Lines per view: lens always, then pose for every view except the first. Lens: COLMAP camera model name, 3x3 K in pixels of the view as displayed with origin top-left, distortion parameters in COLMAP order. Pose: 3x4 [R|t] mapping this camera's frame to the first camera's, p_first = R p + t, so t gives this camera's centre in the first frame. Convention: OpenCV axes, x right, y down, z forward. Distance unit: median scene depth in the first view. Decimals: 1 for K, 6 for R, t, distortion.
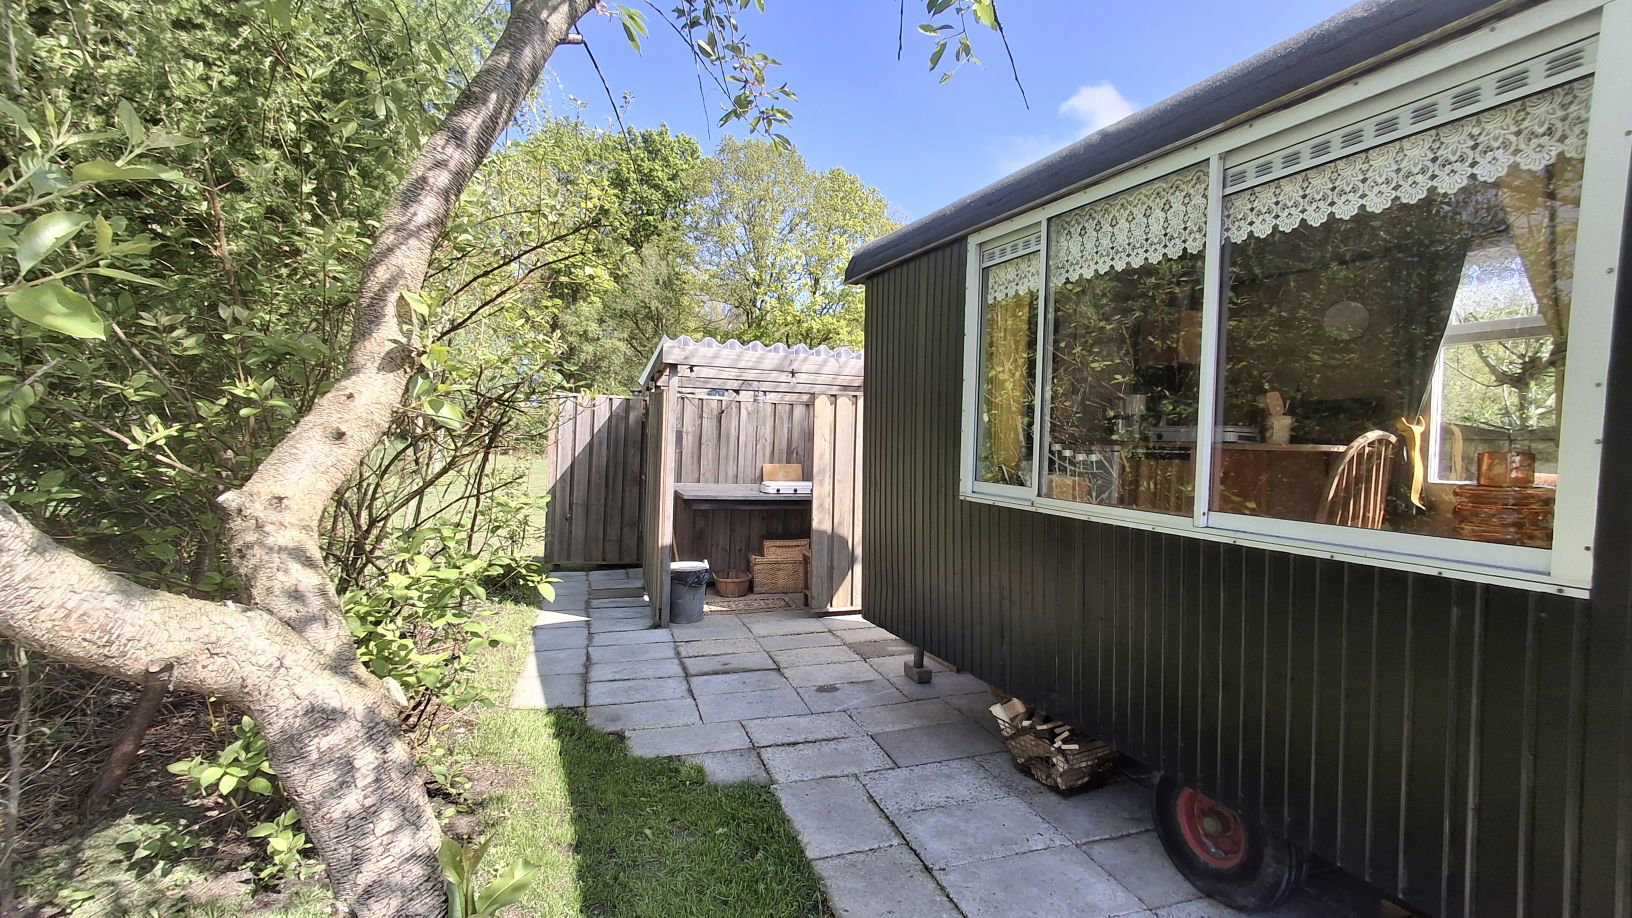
lens RADIAL K [[760.7, 0, 844.4], [0, 760.7, 462.7], [0, 0, 1]] dist [0.023806, 0.000231]
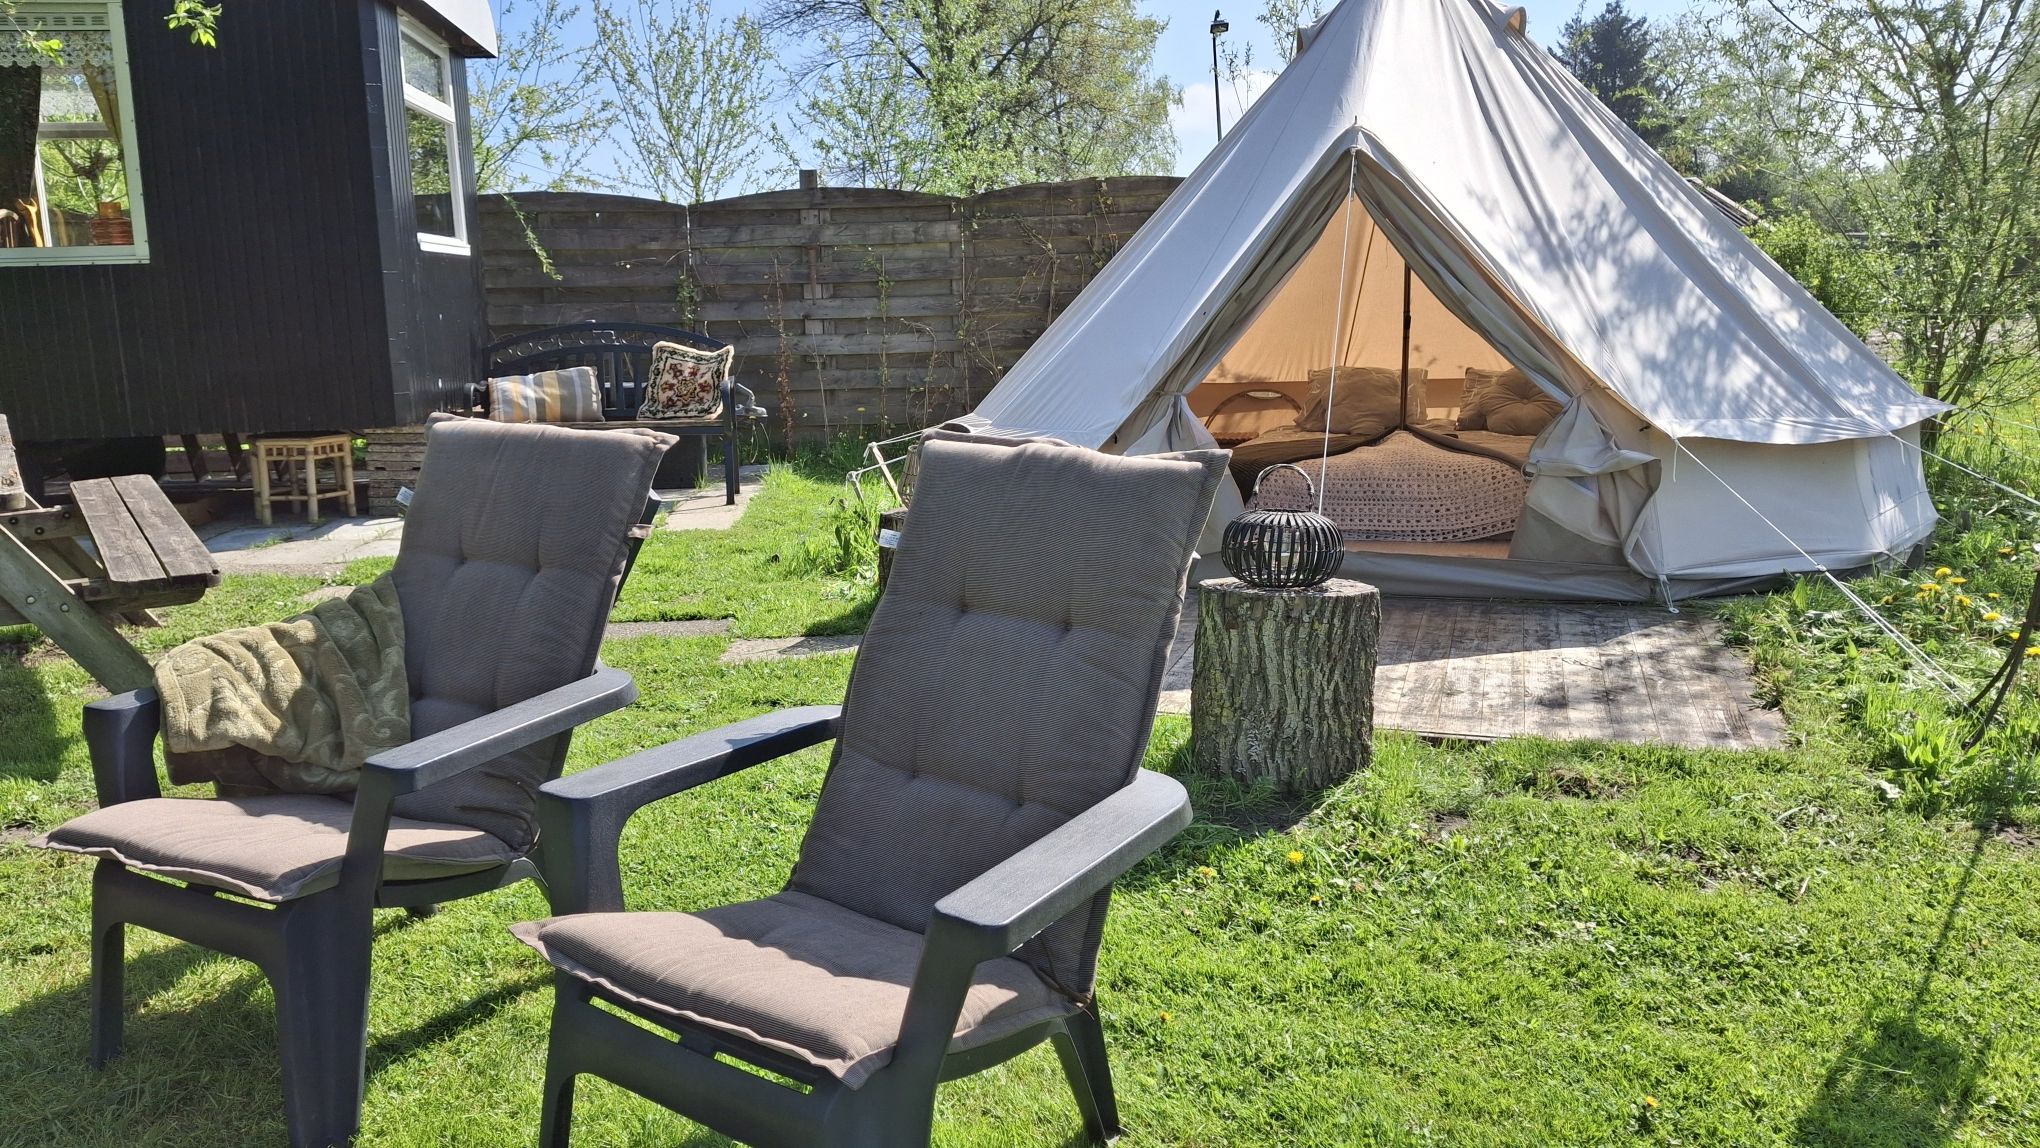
lens RADIAL K [[1493.5, 0, 1008.3], [0, 1493.5, 581.2], [0, 0, 1]] dist [0.131285, -0.208637]
pose [[0.296691, -0.212787, 0.930965, -1.233200], [0.069683, 0.977085, 0.201121, 0.166091], [-0.952428, 0.005202, 0.304720, -1.279373]]
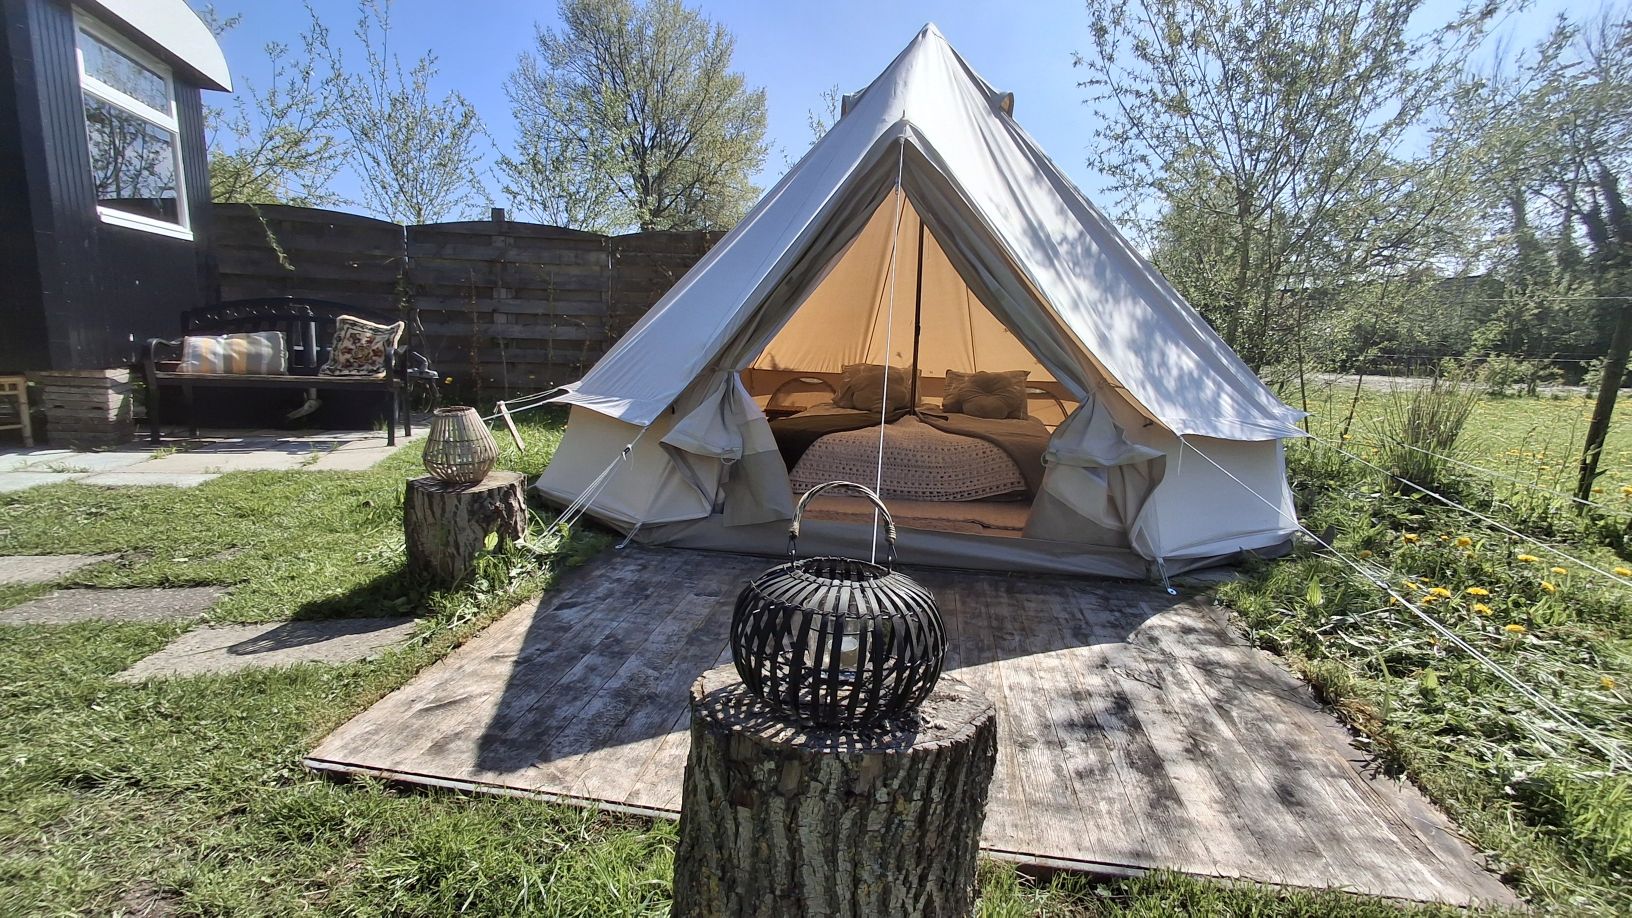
lens RADIAL K [[760.0, 0, 824.8], [0, 760.0, 467.6], [0, 0, 1]] dist [0.001600, 0.000653]
pose [[0.120567, -0.196683, 0.973026, -0.511348], [0.004466, 0.980274, 0.197594, 0.240952], [-0.992695, -0.019478, 0.119067, -1.177009]]
